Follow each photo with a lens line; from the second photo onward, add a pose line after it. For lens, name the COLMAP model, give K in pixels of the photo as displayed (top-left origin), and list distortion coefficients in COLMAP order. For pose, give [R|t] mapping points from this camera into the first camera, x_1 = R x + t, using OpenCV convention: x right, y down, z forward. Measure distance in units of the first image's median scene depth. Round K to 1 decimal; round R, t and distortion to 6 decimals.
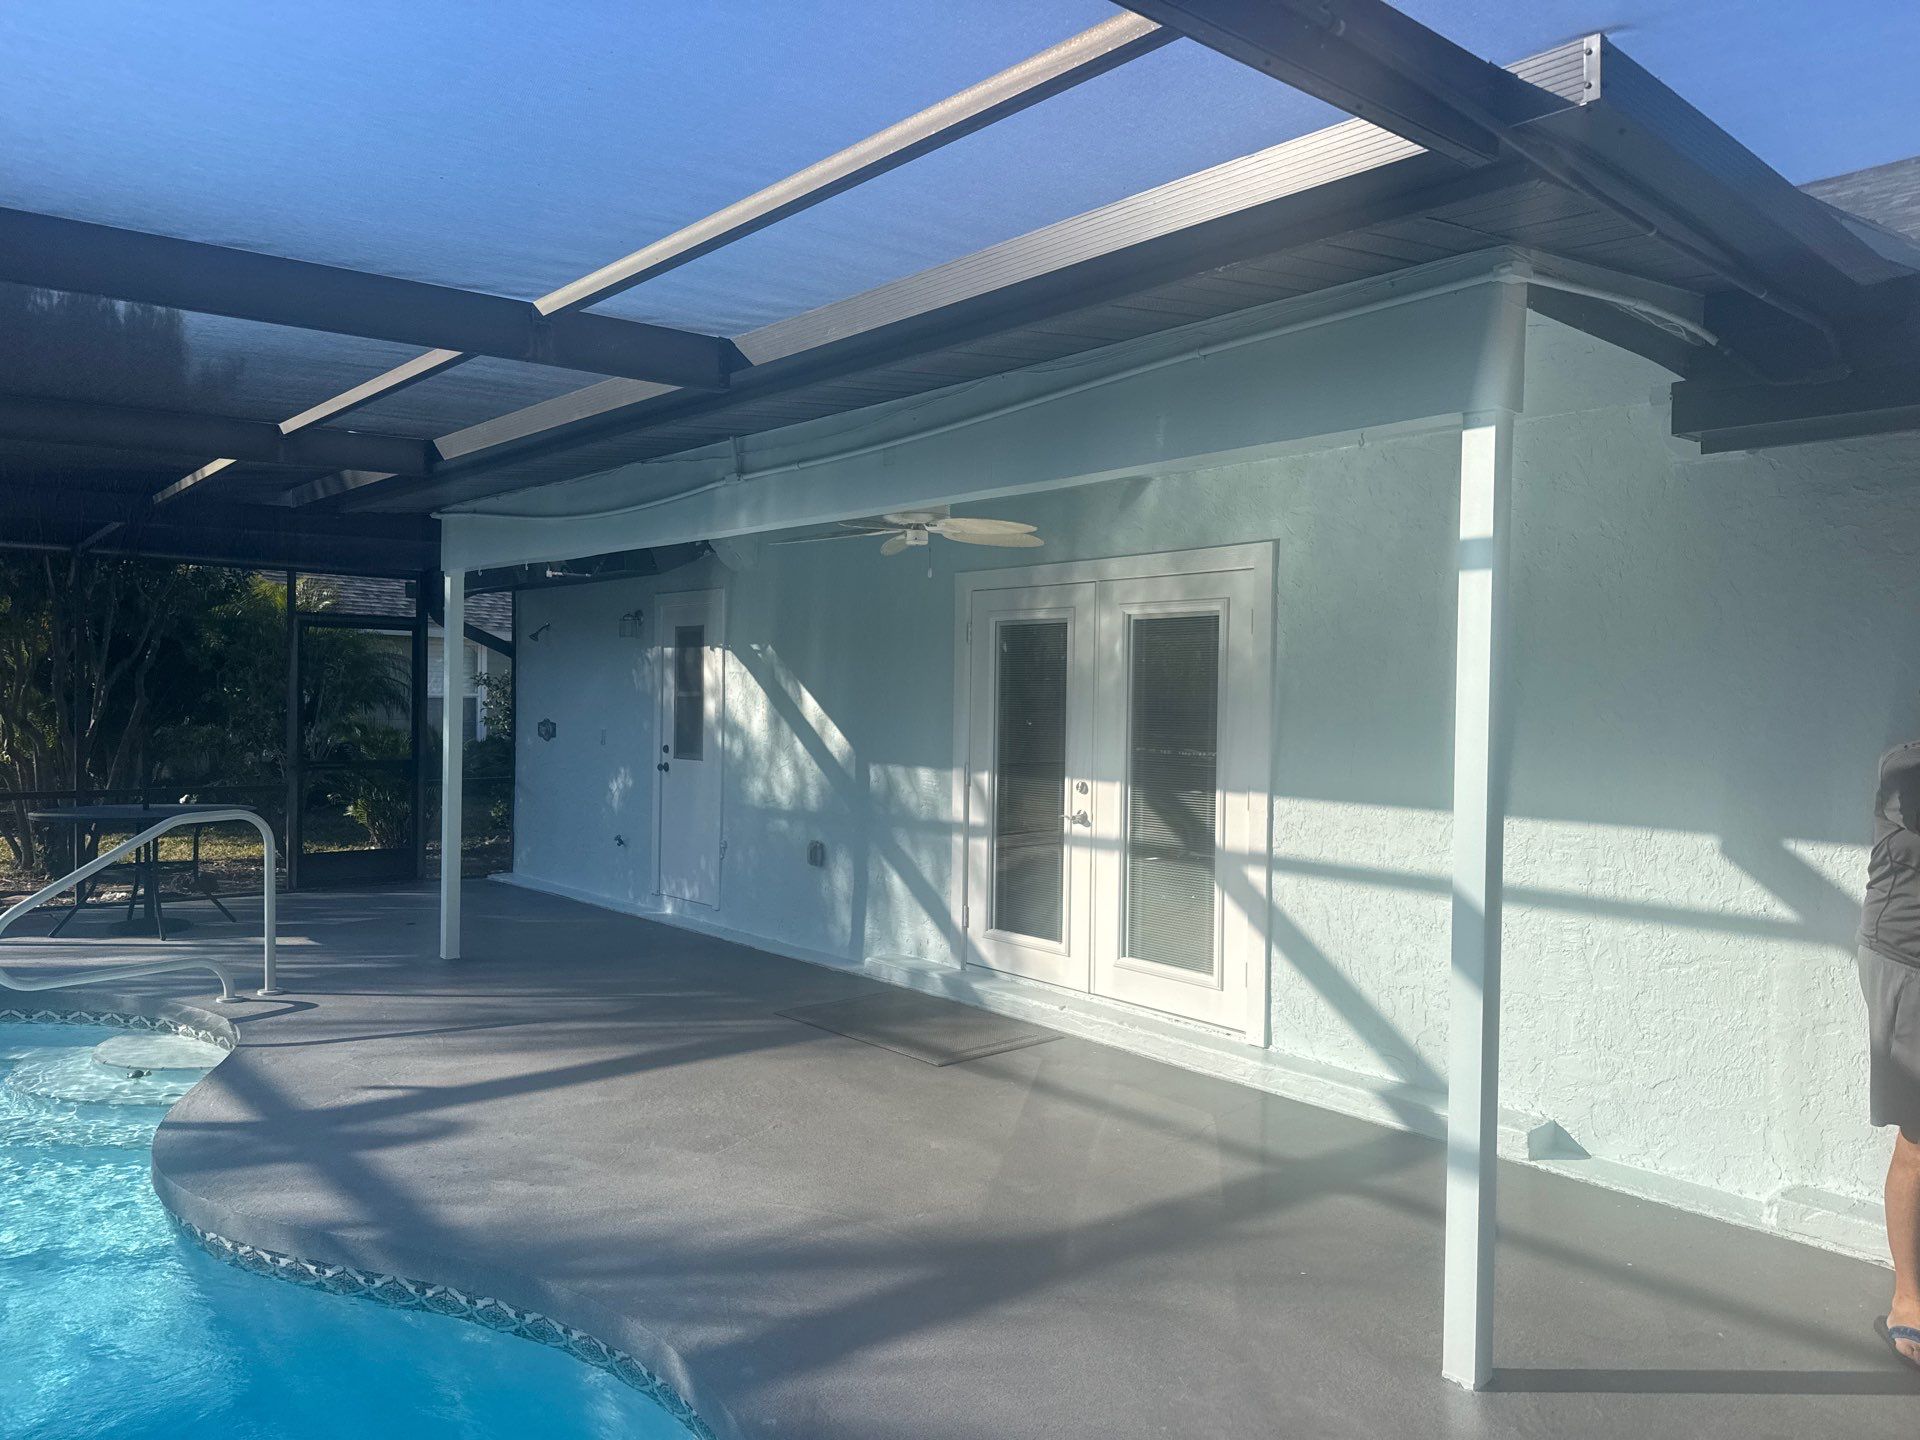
lens RADIAL K [[1338.3, 0, 958.7], [0, 1338.3, 727.0], [0, 0, 1]] dist [0.063530, -0.063128]
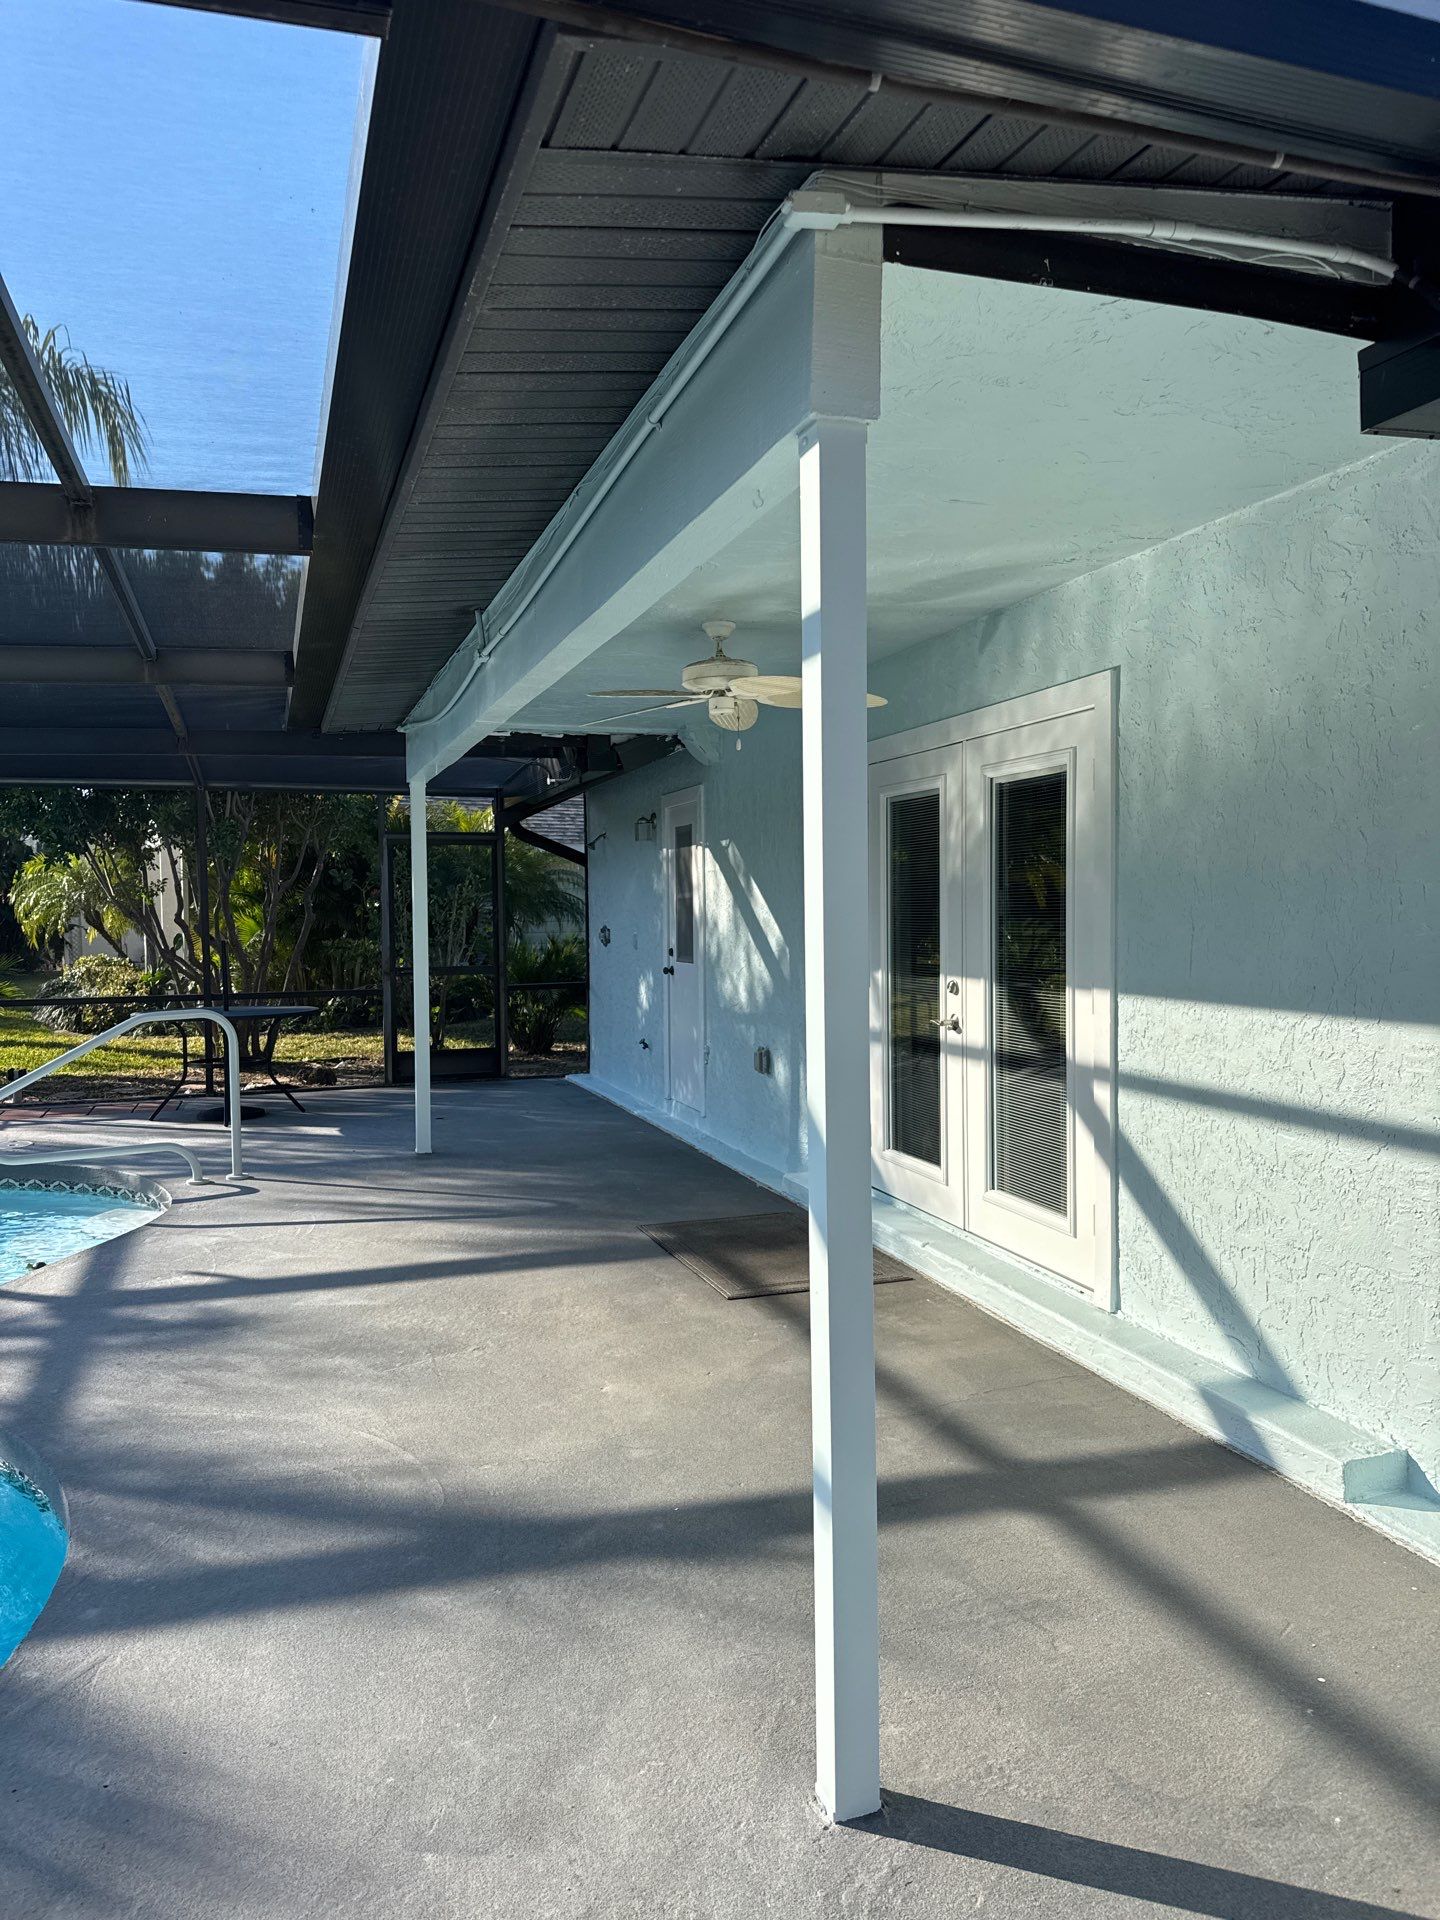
lens RADIAL K [[1342.8, 0, 720.0], [0, 1342.8, 960.0], [0, 0, 1]] dist [0.046959, -0.064258]
pose [[0.922112, -0.011928, -0.386738, 0.325315], [0.018740, 0.999729, 0.013847, 0.015603], [0.386468, -0.020015, 0.922086, 0.182850]]
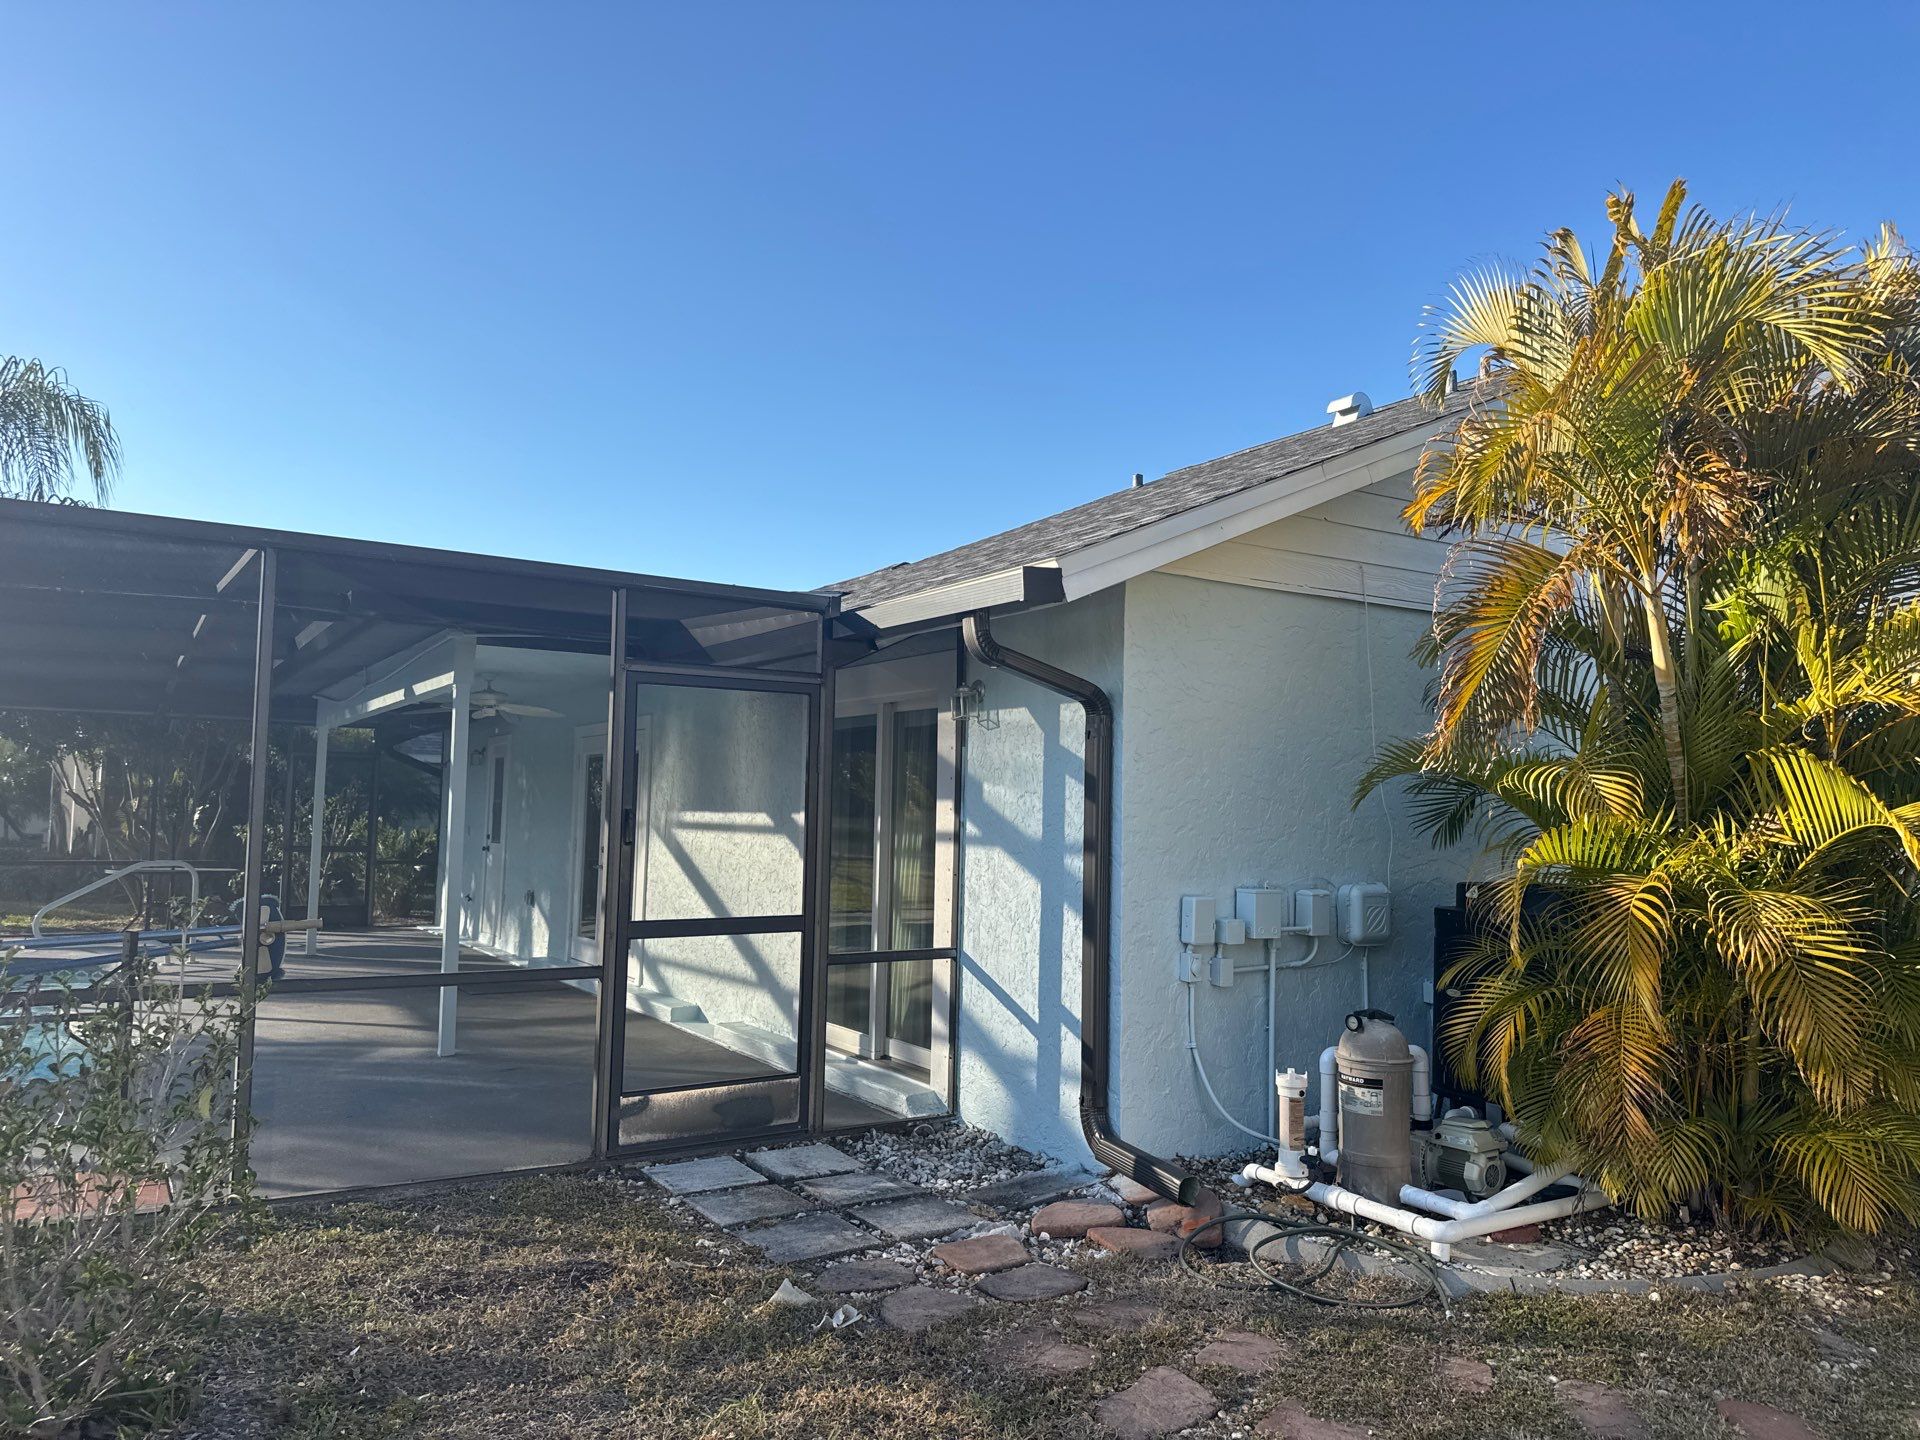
lens RADIAL K [[1338.3, 0, 958.7], [0, 1338.3, 727.0], [0, 0, 1]] dist [0.063530, -0.063128]
pose [[0.987953, -0.009419, -0.154467, 0.948652], [-0.005033, 0.995662, -0.092903, 0.053444], [0.154672, 0.092561, 0.983620, -0.787595]]
